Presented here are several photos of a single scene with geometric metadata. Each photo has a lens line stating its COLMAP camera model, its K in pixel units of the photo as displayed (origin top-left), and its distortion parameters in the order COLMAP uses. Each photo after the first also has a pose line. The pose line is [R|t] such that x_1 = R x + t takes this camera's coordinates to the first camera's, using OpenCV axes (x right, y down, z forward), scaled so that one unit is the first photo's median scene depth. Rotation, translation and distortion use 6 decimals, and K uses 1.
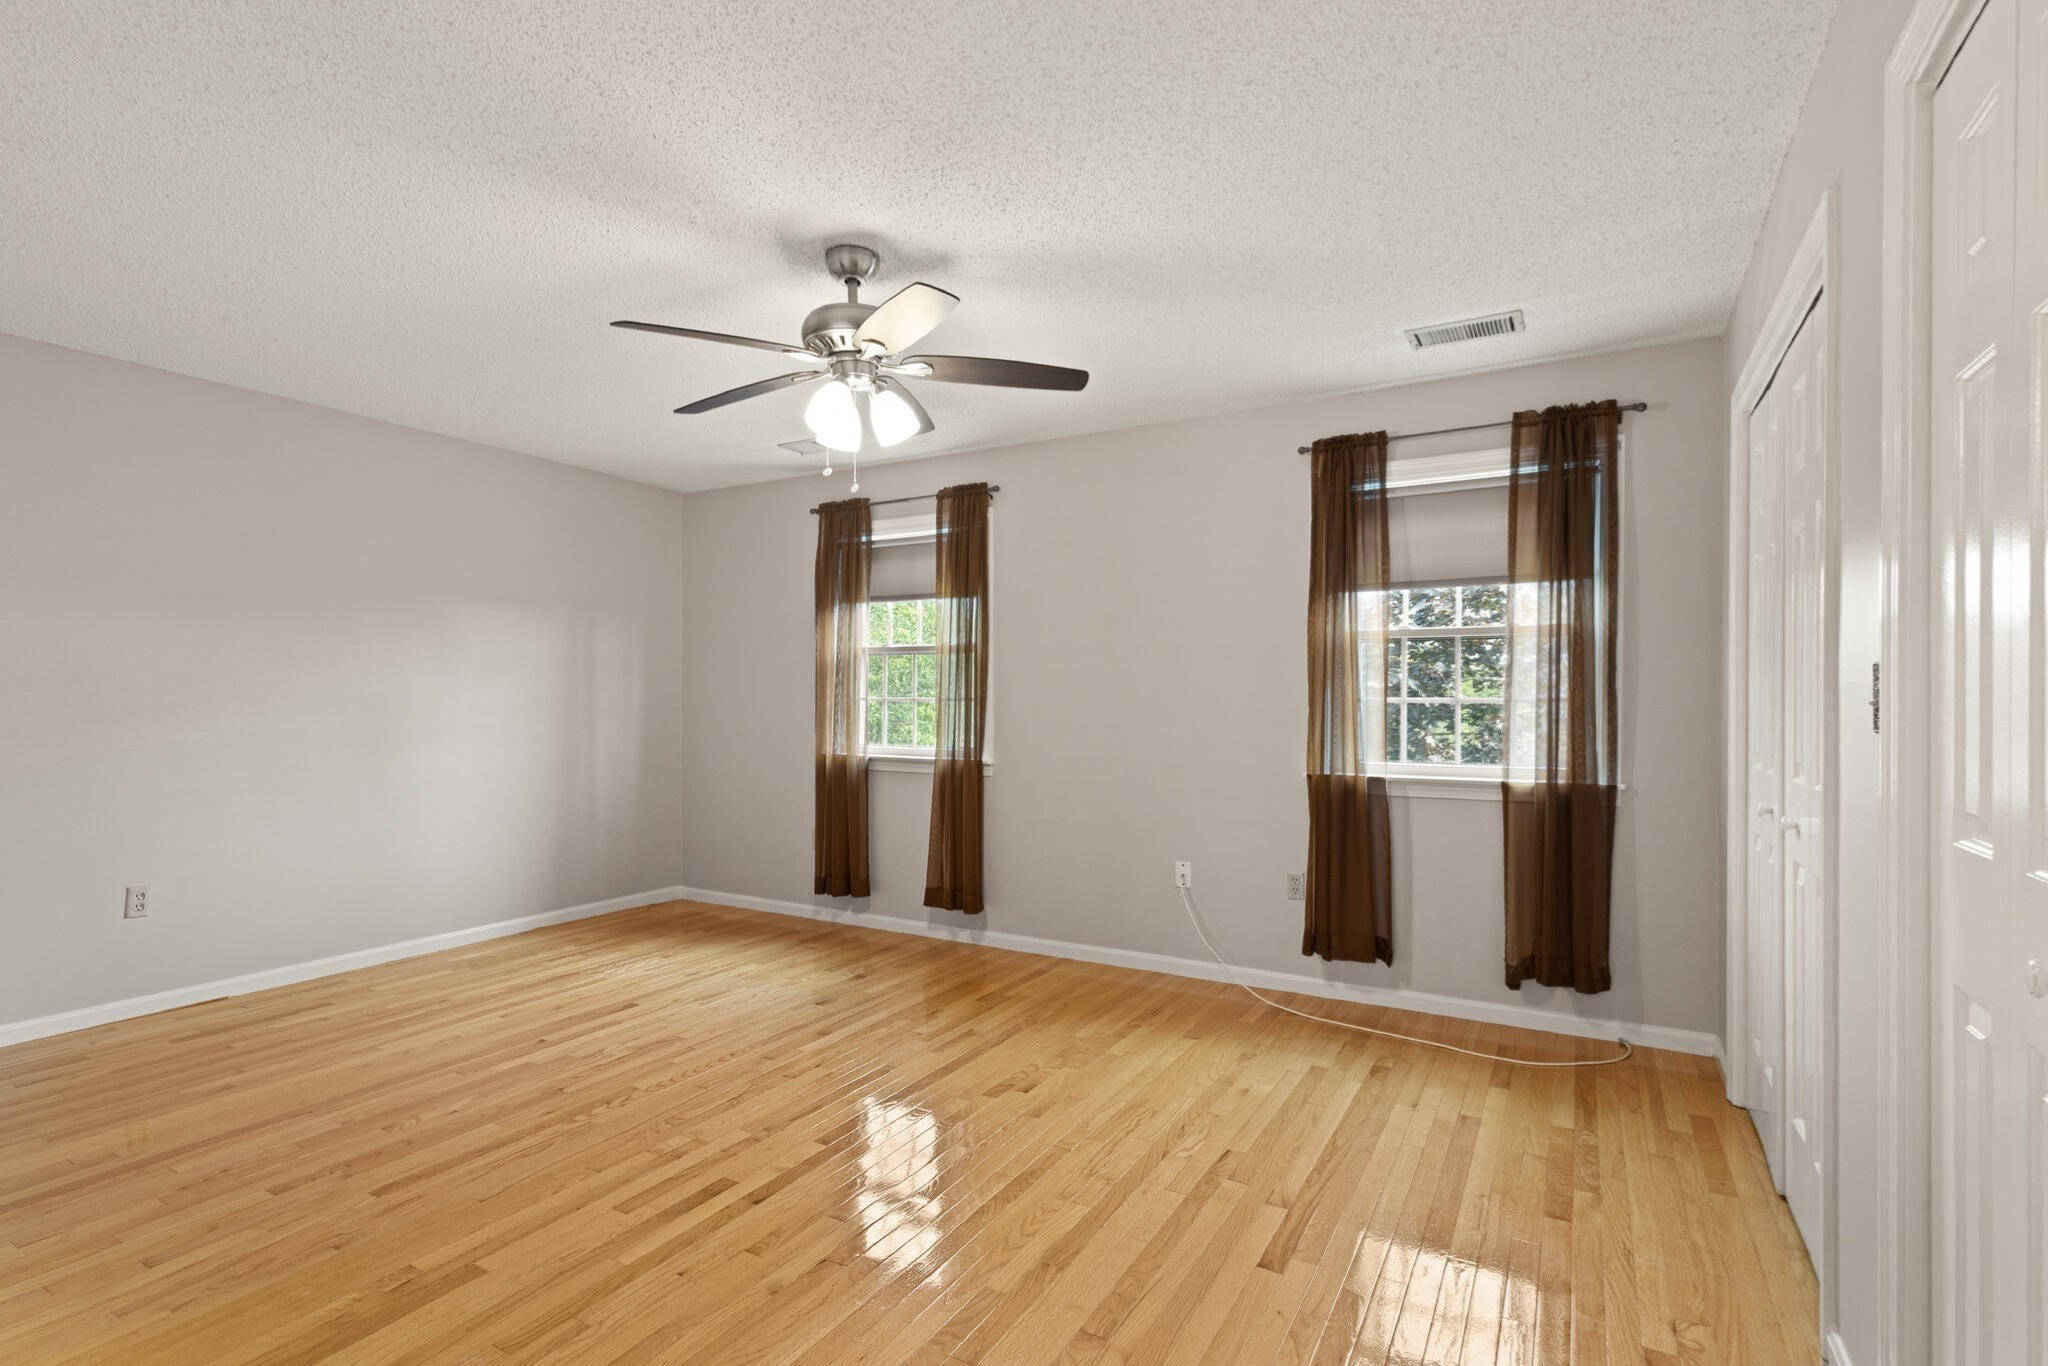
lens RADIAL K [[969.7, 0, 1013.9], [0, 969.7, 695.2], [0, 0, 1]] dist [0.010092, -0.000218]
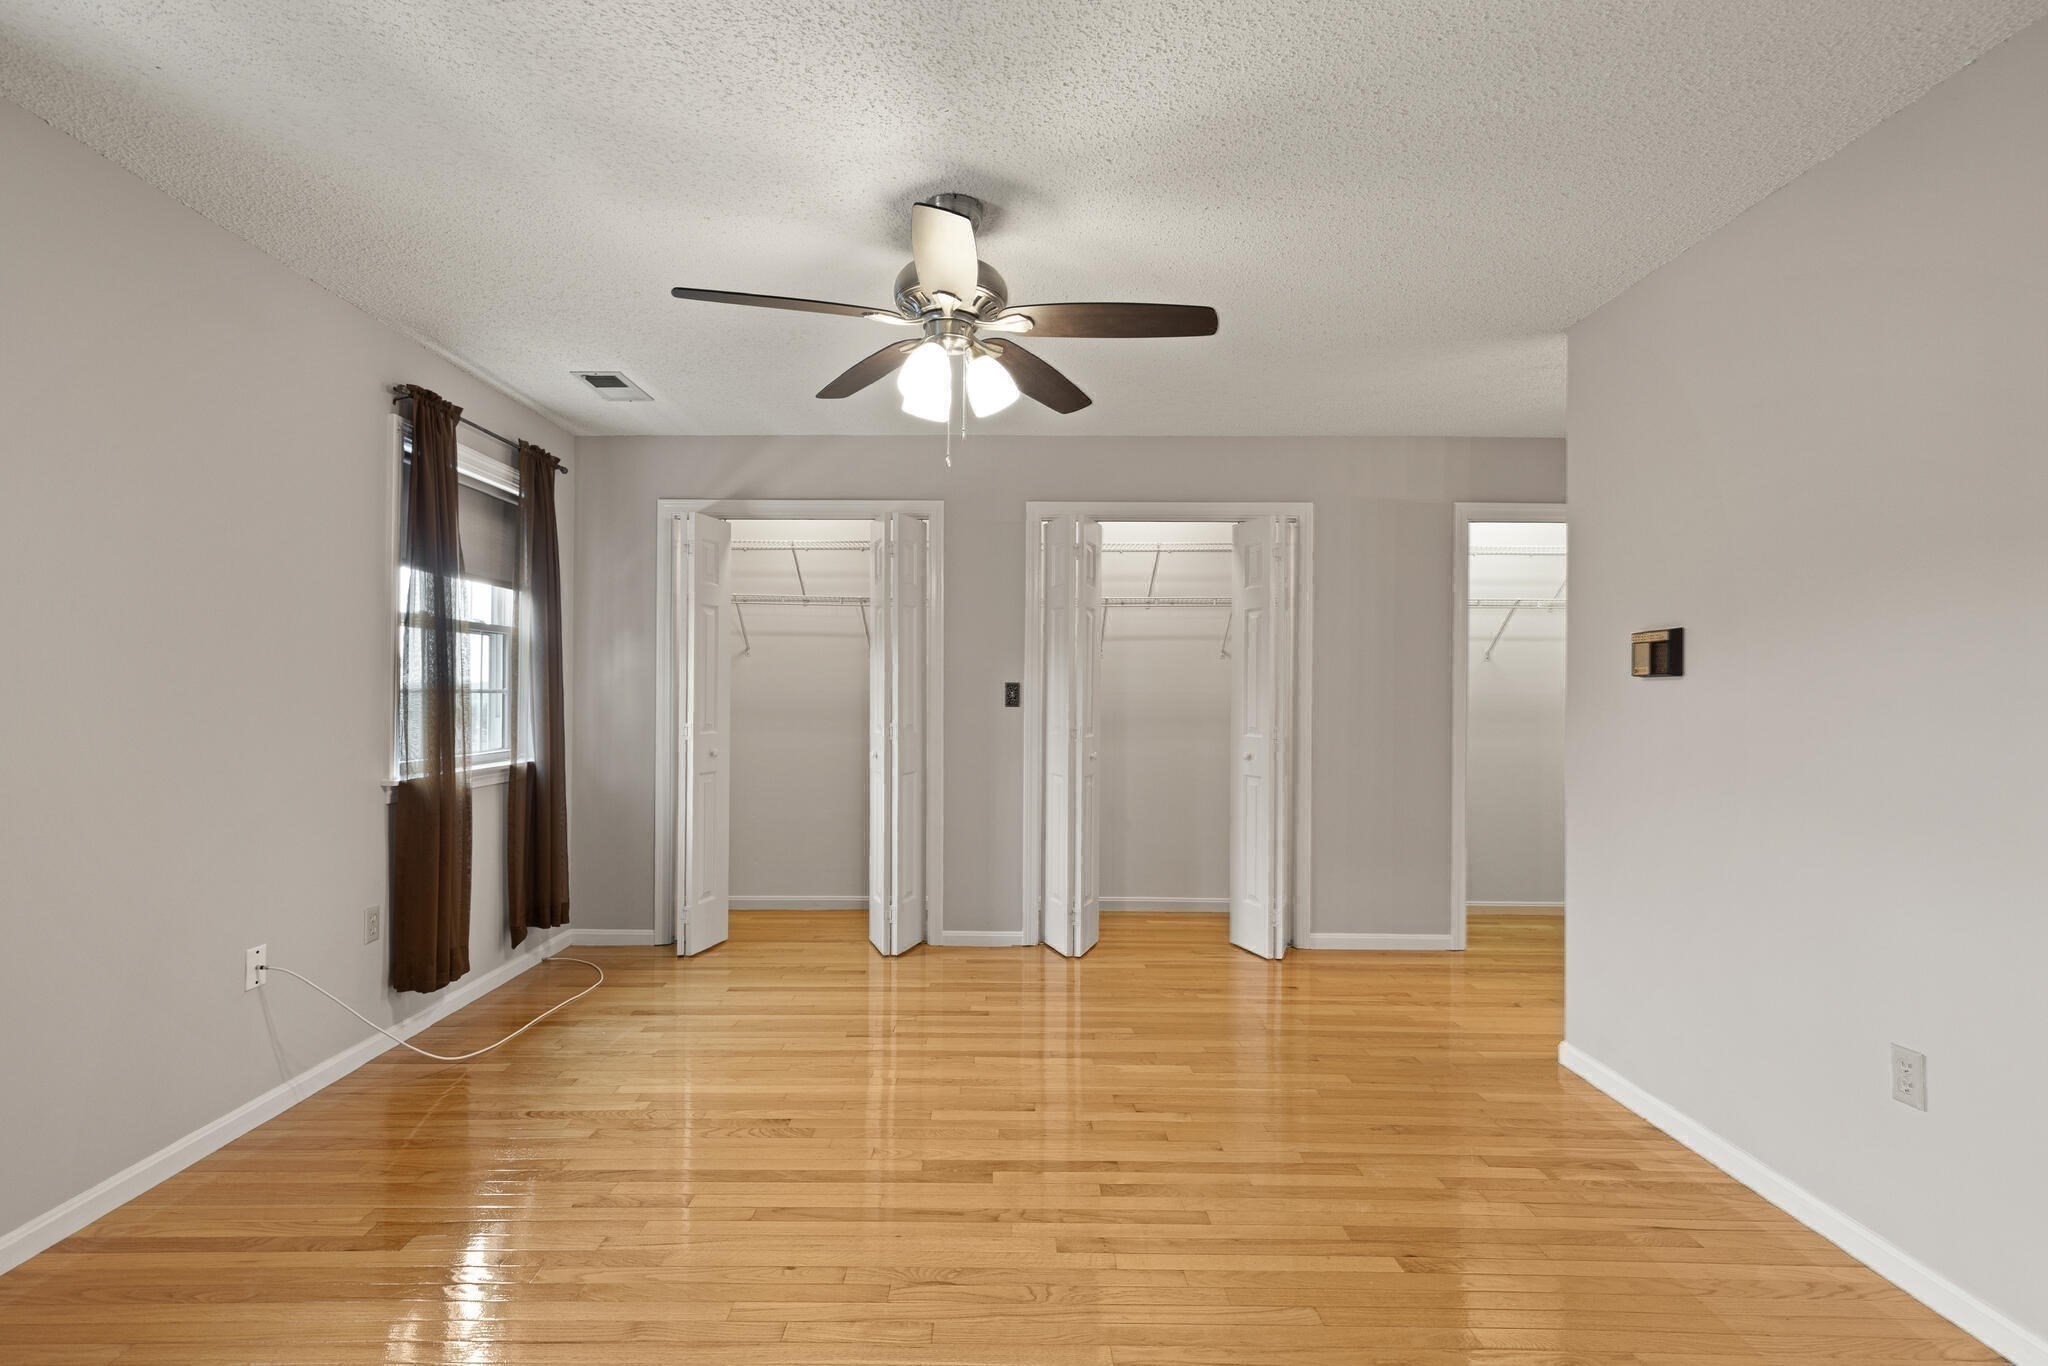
lens RADIAL K [[924.9, 0, 1006.5], [0, 924.9, 685.2], [0, 0, 1]] dist [0.020925, -0.009705]
pose [[-0.498585, 0.002331, 0.866838, -0.905557], [-0.012676, 0.999870, -0.009979, 0.002234], [-0.866748, -0.015963, -0.498490, 1.336735]]
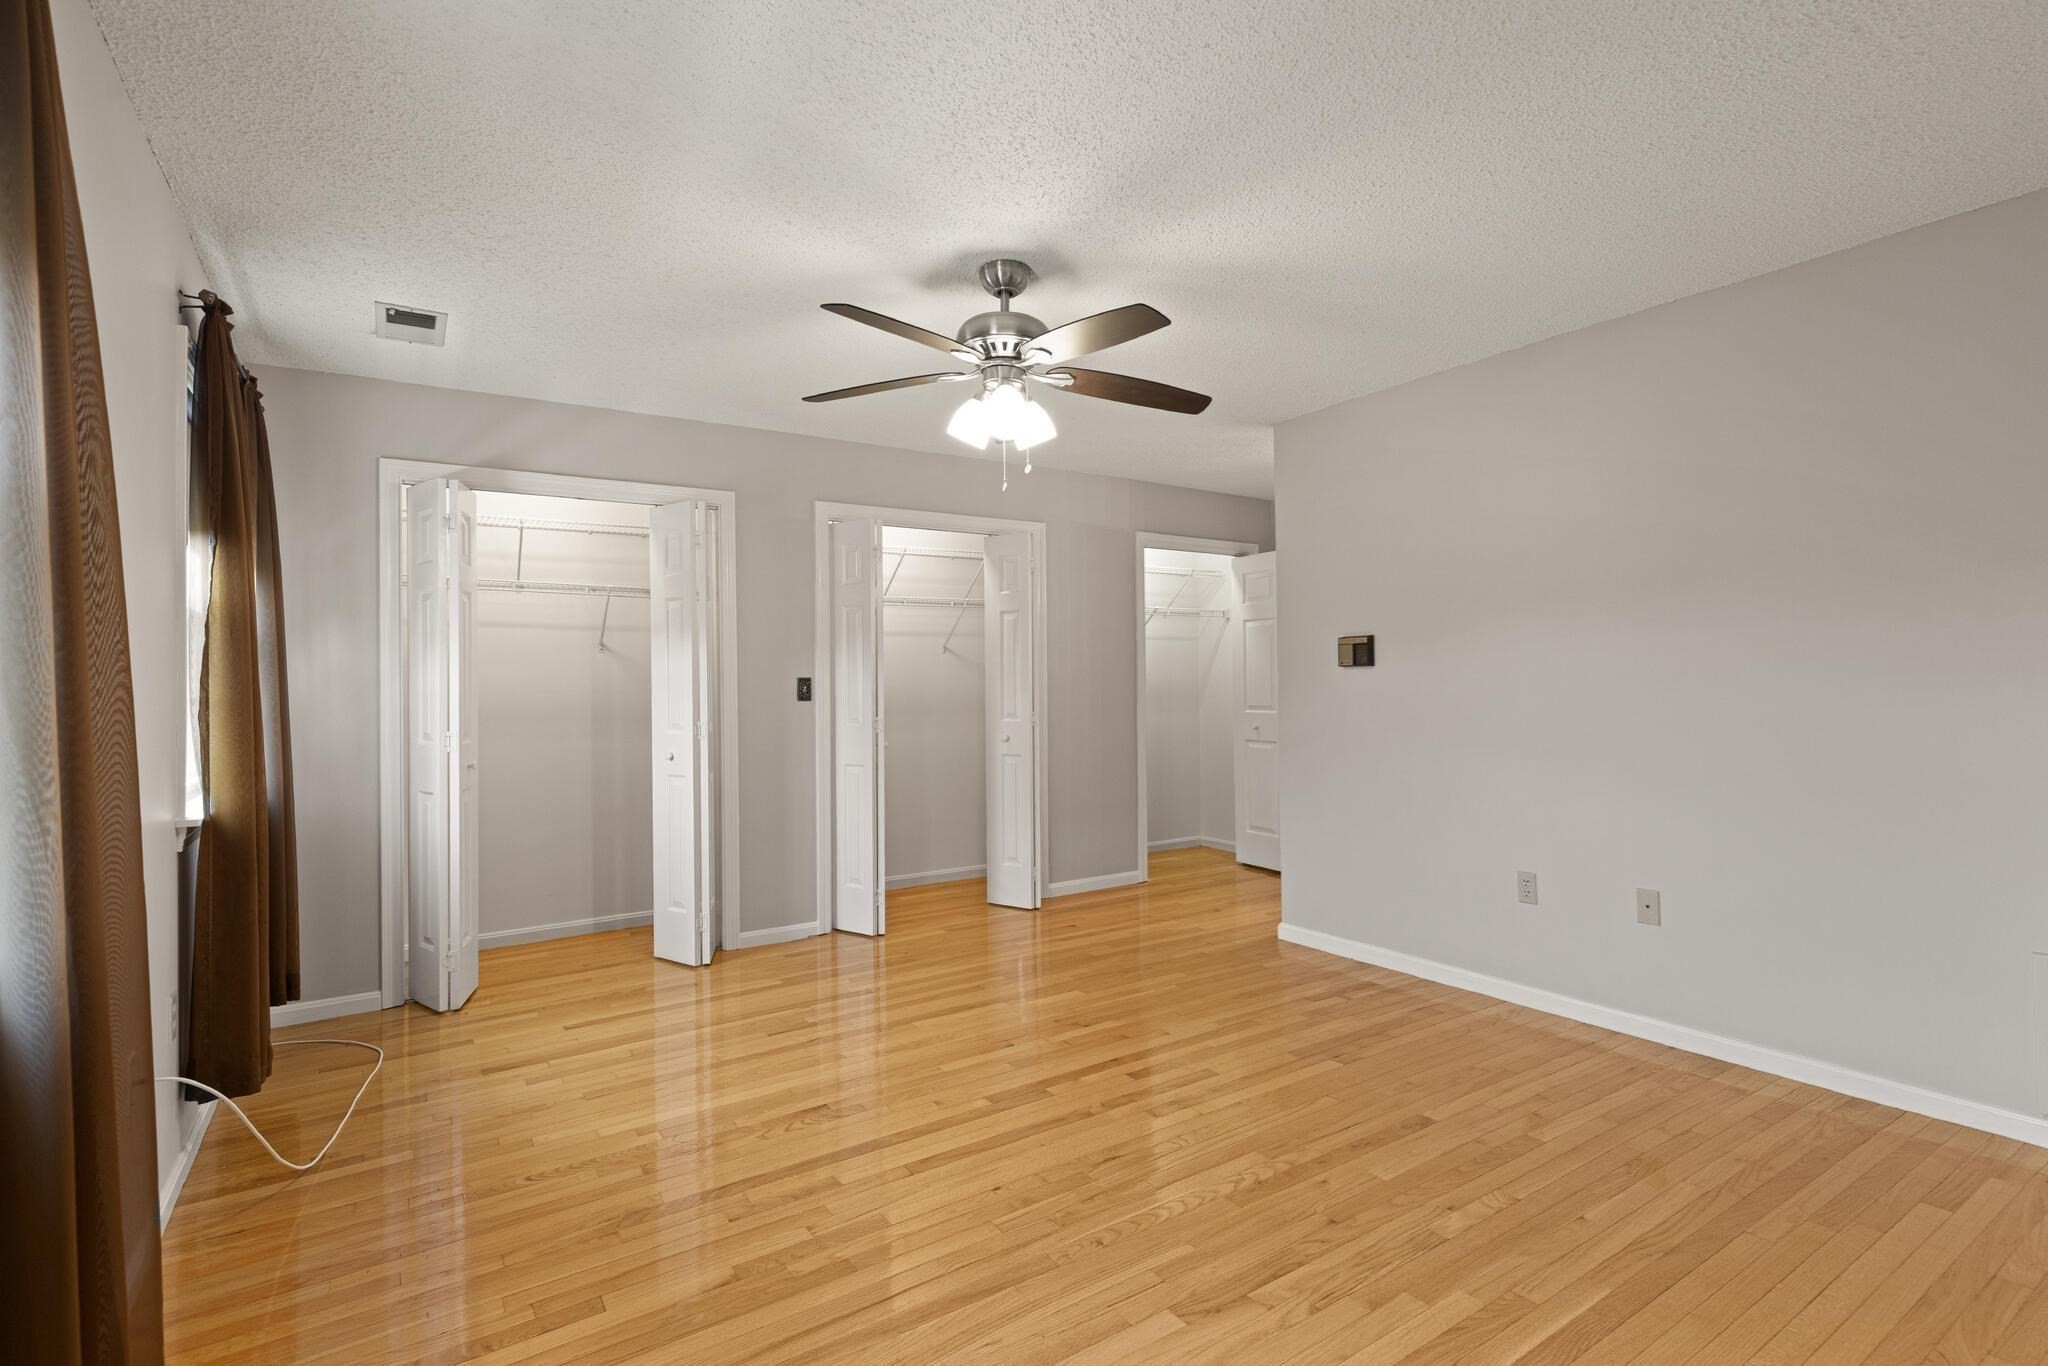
lens RADIAL K [[947.0, 0, 1022.4], [0, 947.0, 668.2], [0, 0, 1]] dist [0.017803, -0.005316]
pose [[-0.891671, 0.018742, 0.452297, -0.619845], [0.009981, 0.999714, -0.021749, 0.005423], [-0.452575, -0.014878, -0.891602, 1.840688]]
